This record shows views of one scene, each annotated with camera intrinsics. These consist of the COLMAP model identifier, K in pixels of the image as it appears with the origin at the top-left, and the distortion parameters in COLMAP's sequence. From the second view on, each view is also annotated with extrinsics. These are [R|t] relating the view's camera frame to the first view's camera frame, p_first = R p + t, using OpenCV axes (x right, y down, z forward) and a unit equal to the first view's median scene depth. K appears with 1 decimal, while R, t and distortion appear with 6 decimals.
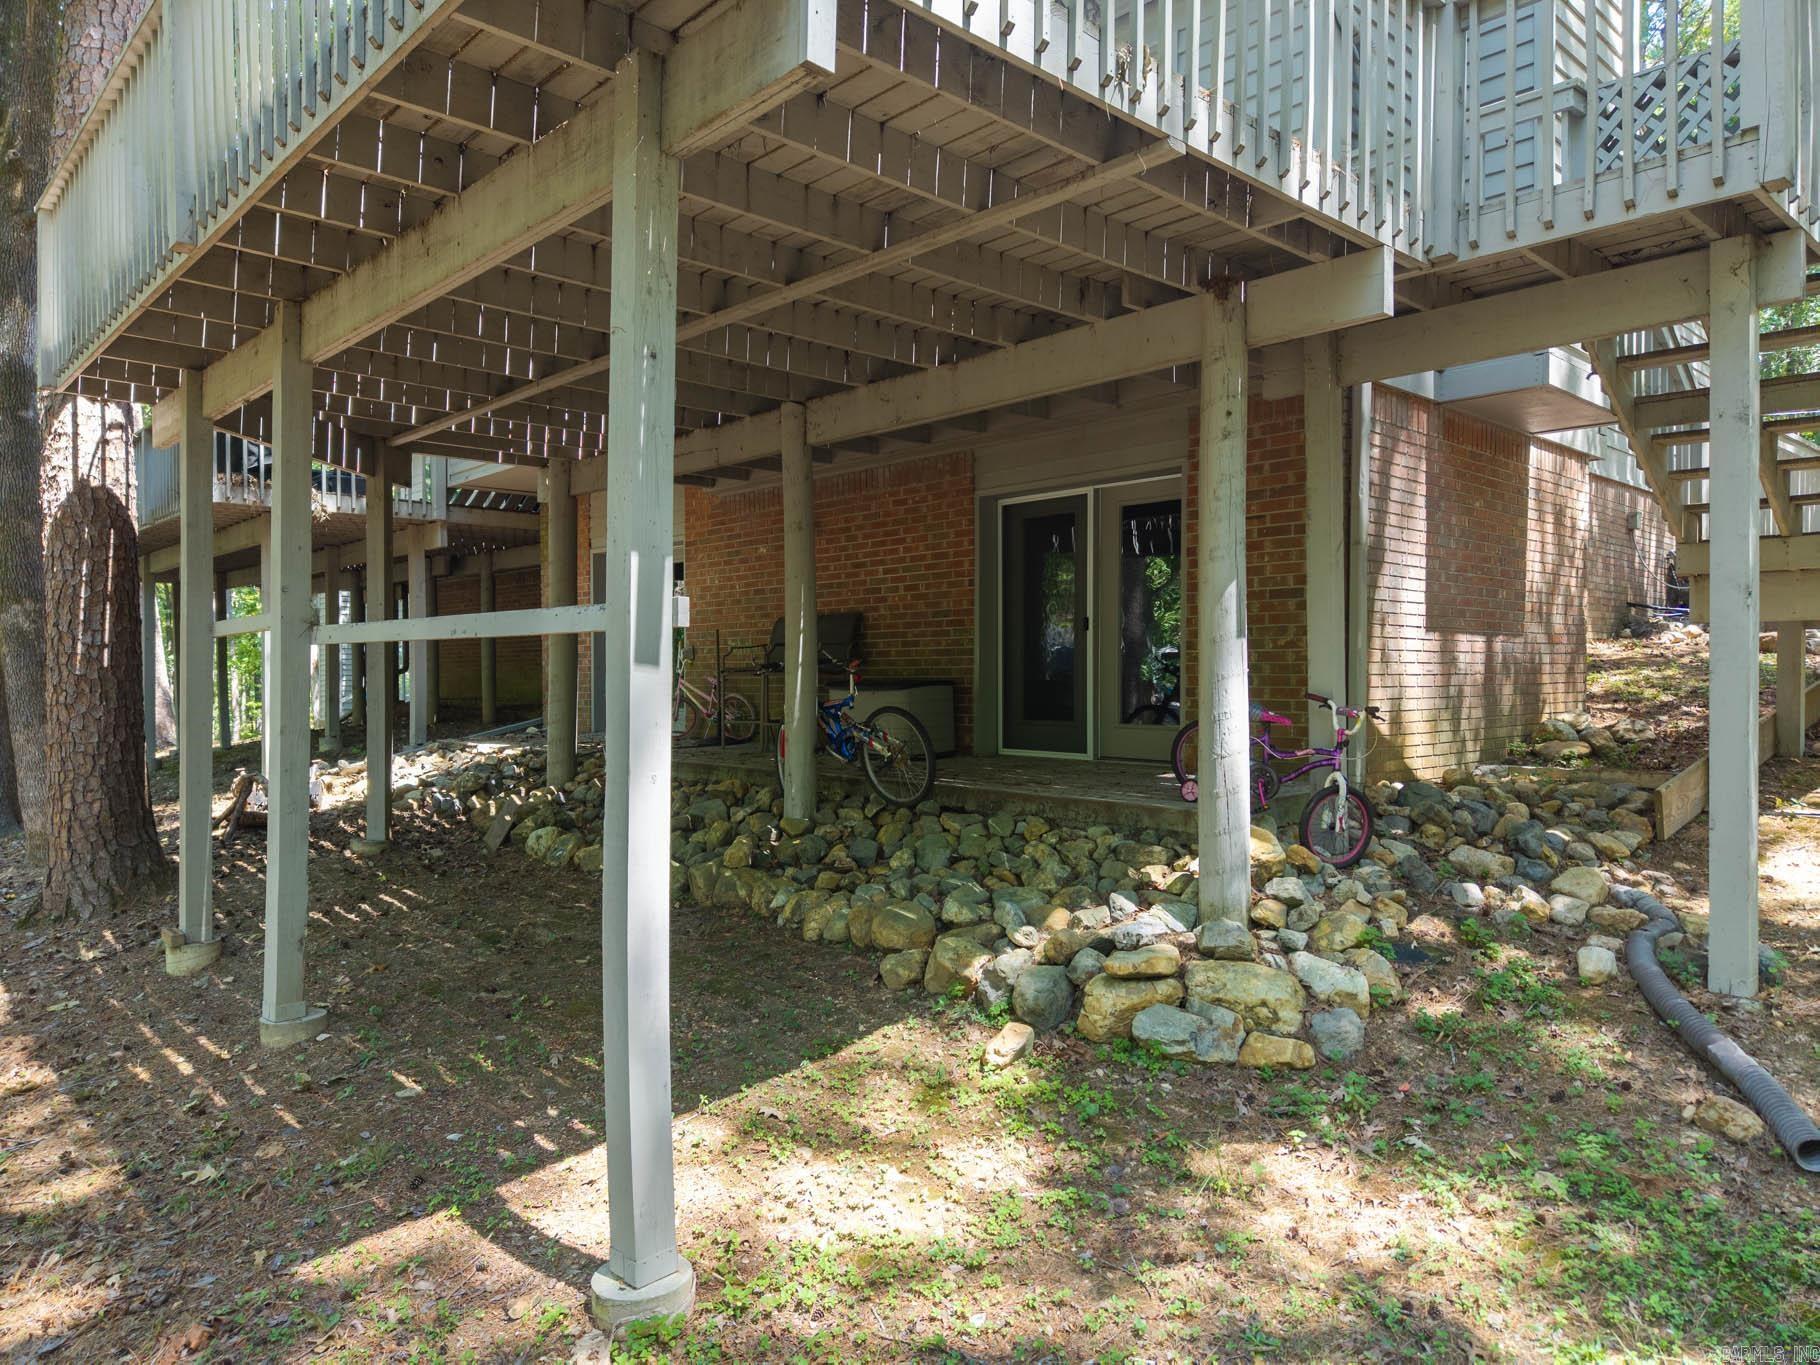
lens RADIAL K [[1217.6, 0, 916.8], [0, 1217.6, 678.3], [0, 0, 1]] dist [0.044132, -0.041897]
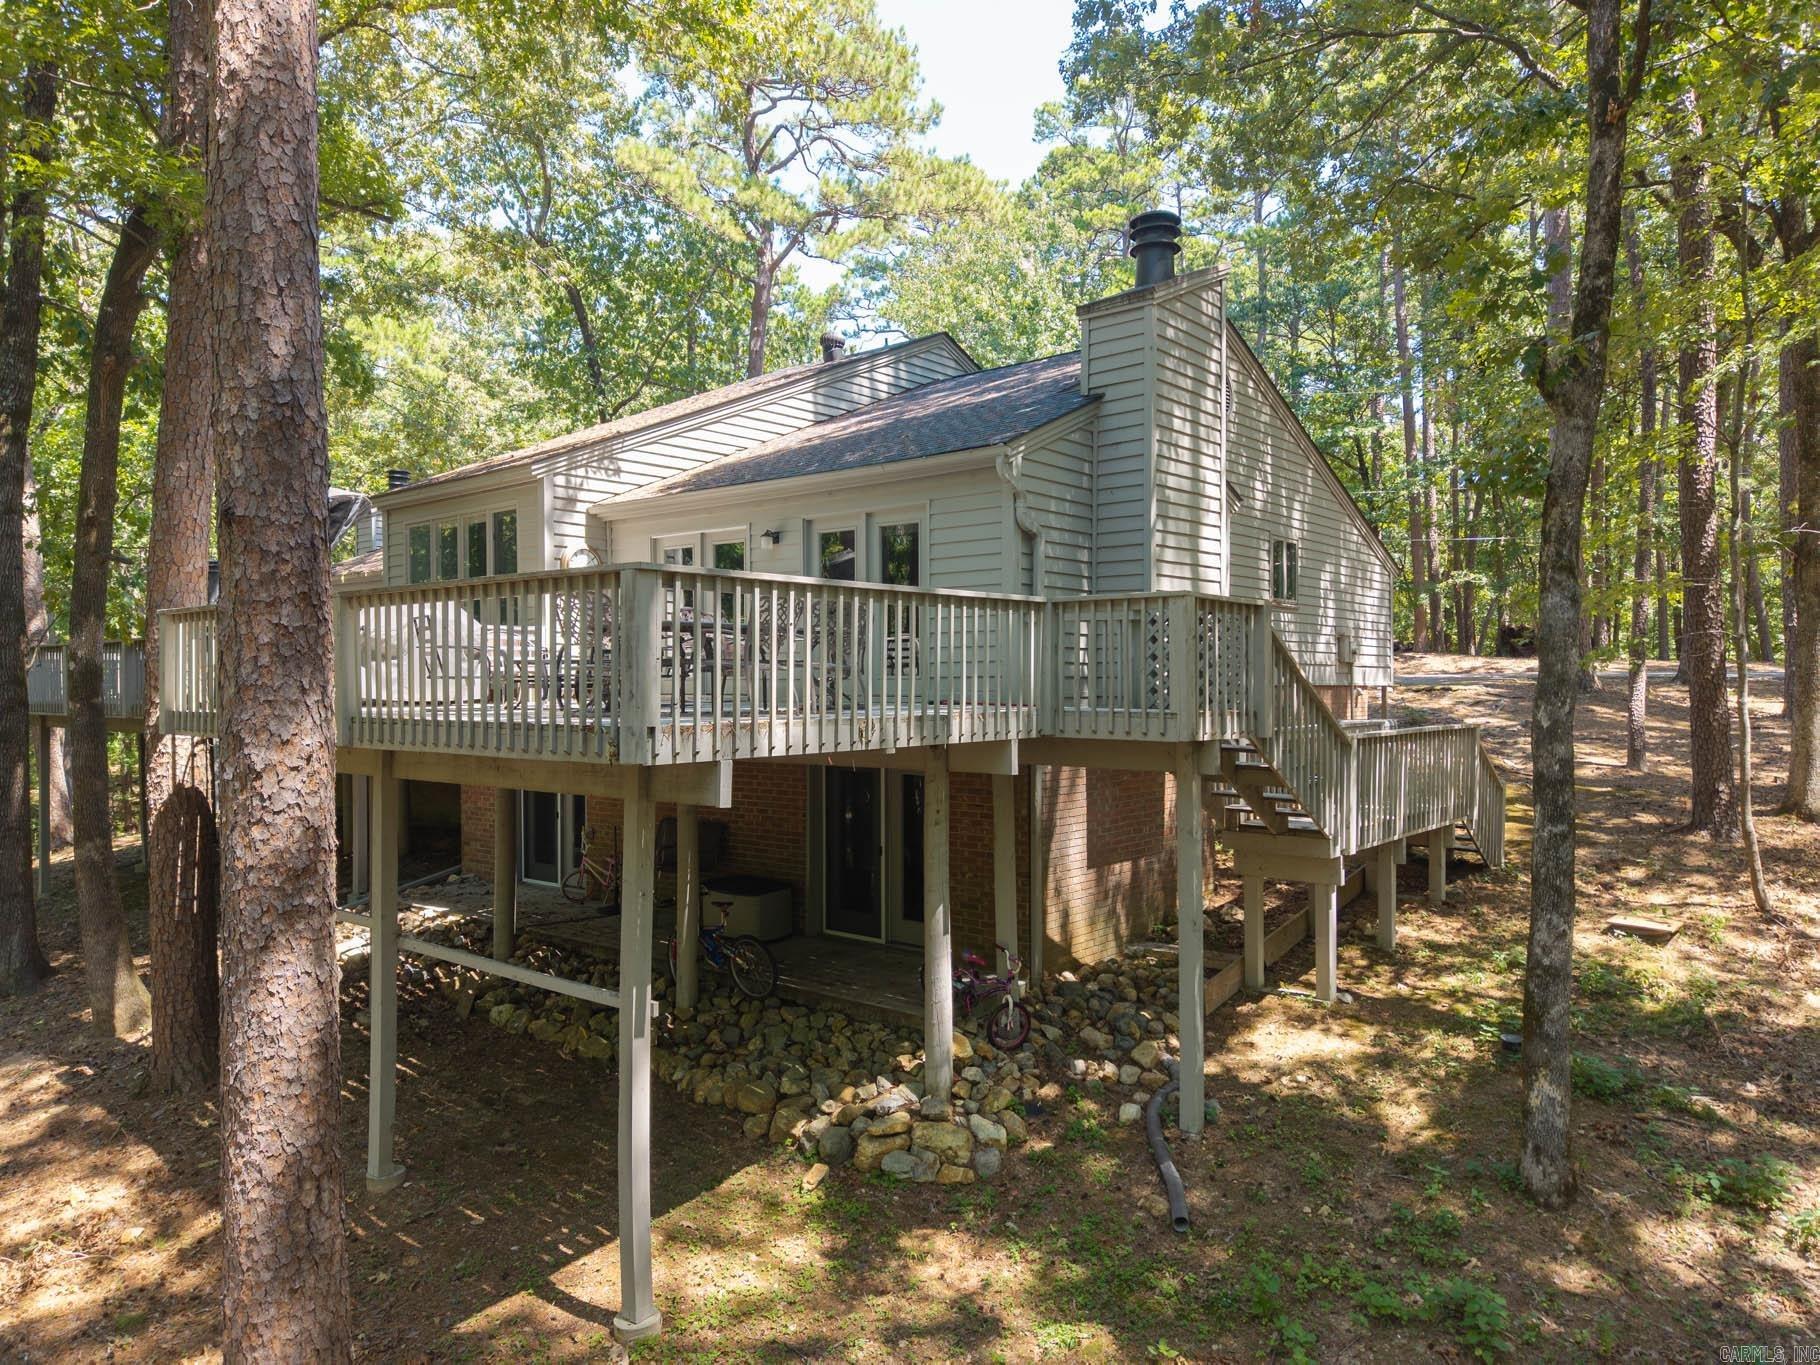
lens RADIAL K [[1217.6, 0, 916.8], [0, 1217.6, 678.3], [0, 0, 1]] dist [0.044132, -0.041897]
pose [[0.992647, -0.003373, 0.120995, 0.006078], [0.004093, 0.999975, -0.005700, -0.421513], [-0.120973, 0.006153, 0.992637, -0.819729]]
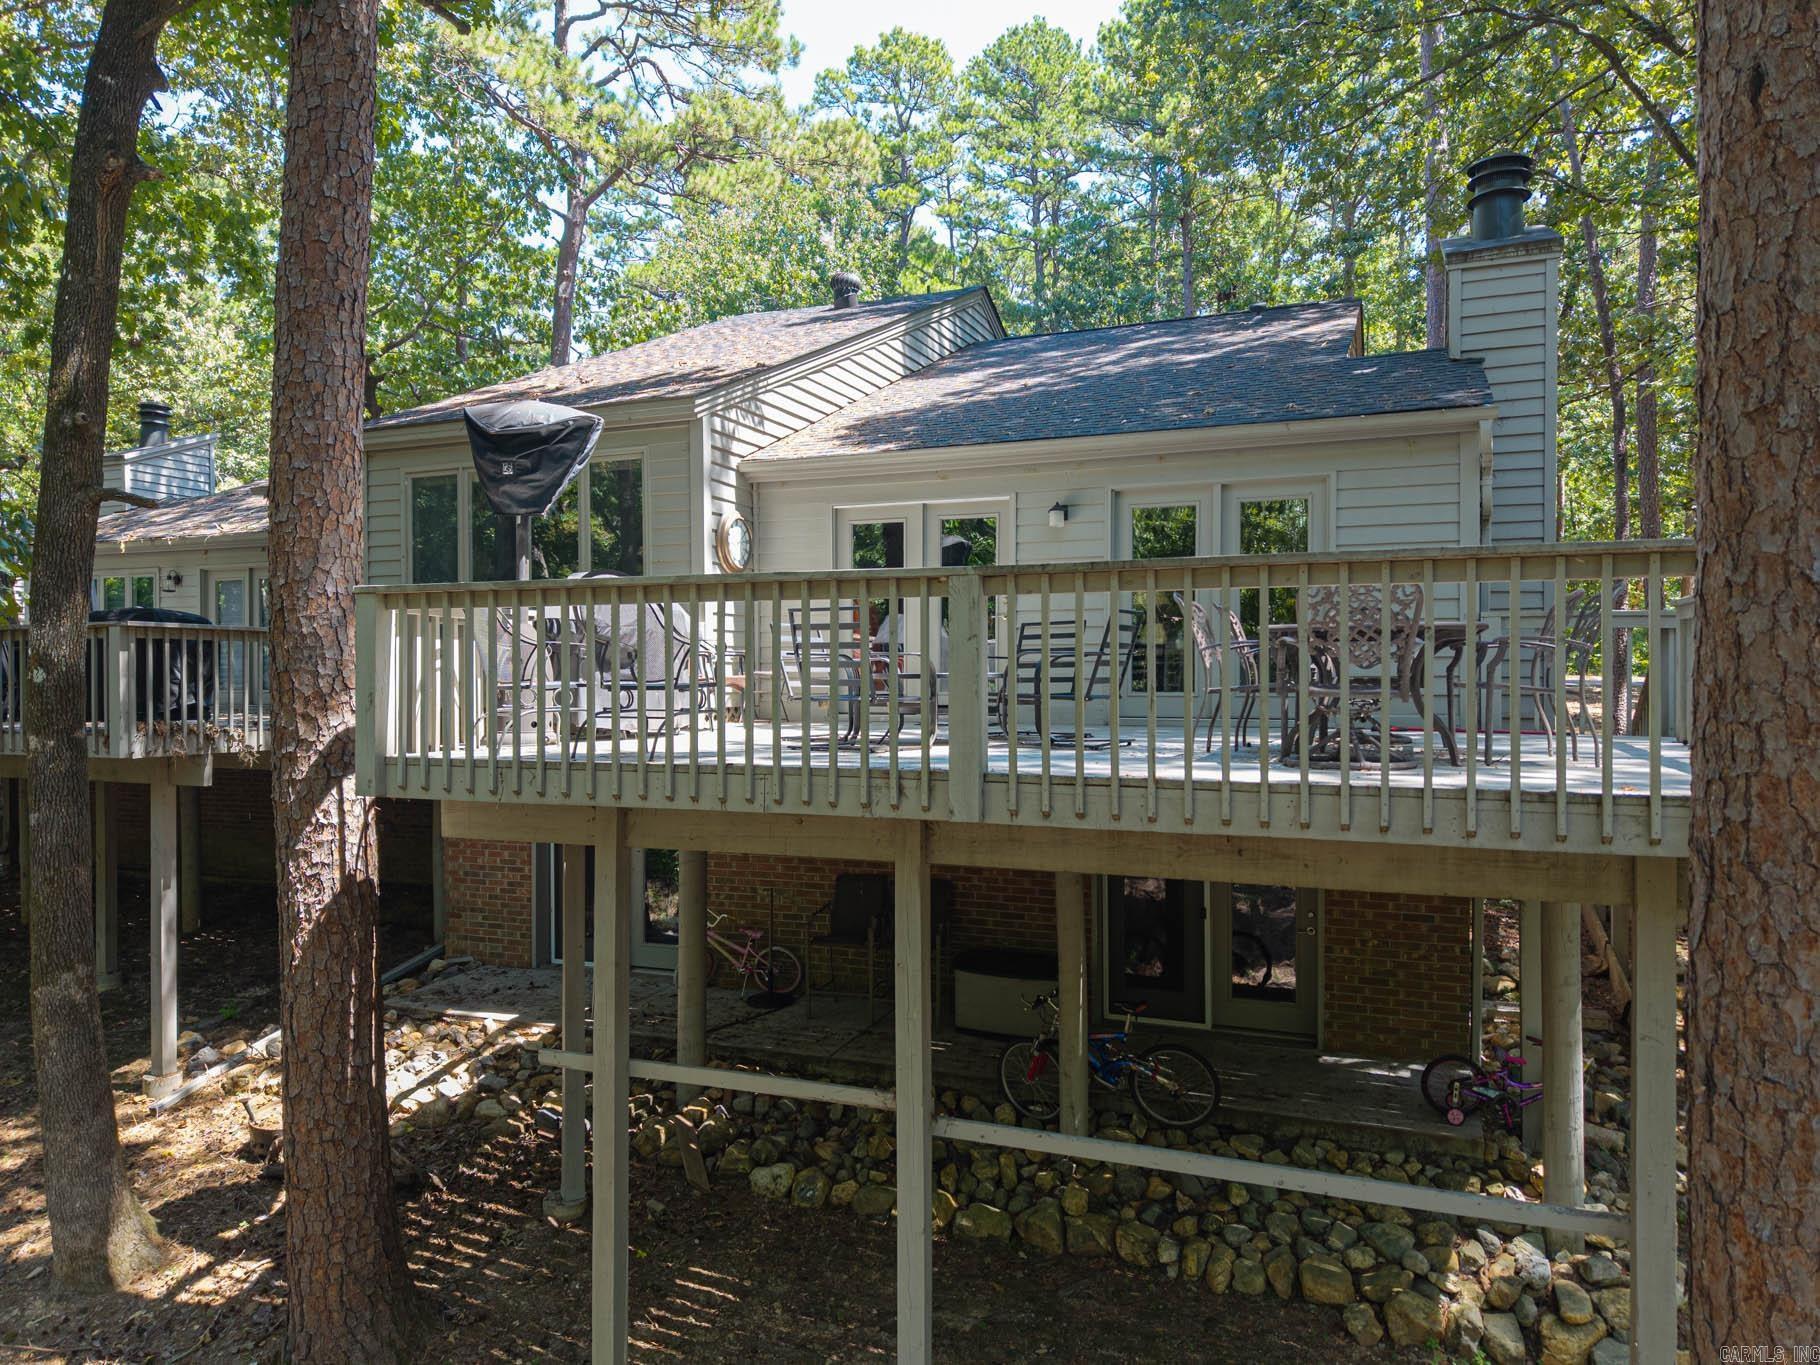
lens RADIAL K [[1217.6, 0, 916.8], [0, 1217.6, 678.3], [0, 0, 1]] dist [0.044132, -0.041897]
pose [[0.903655, 0.001523, 0.428259, -1.060897], [-0.000497, 0.999997, -0.002507, -0.460976], [-0.428261, 0.002053, 0.903653, 0.071190]]
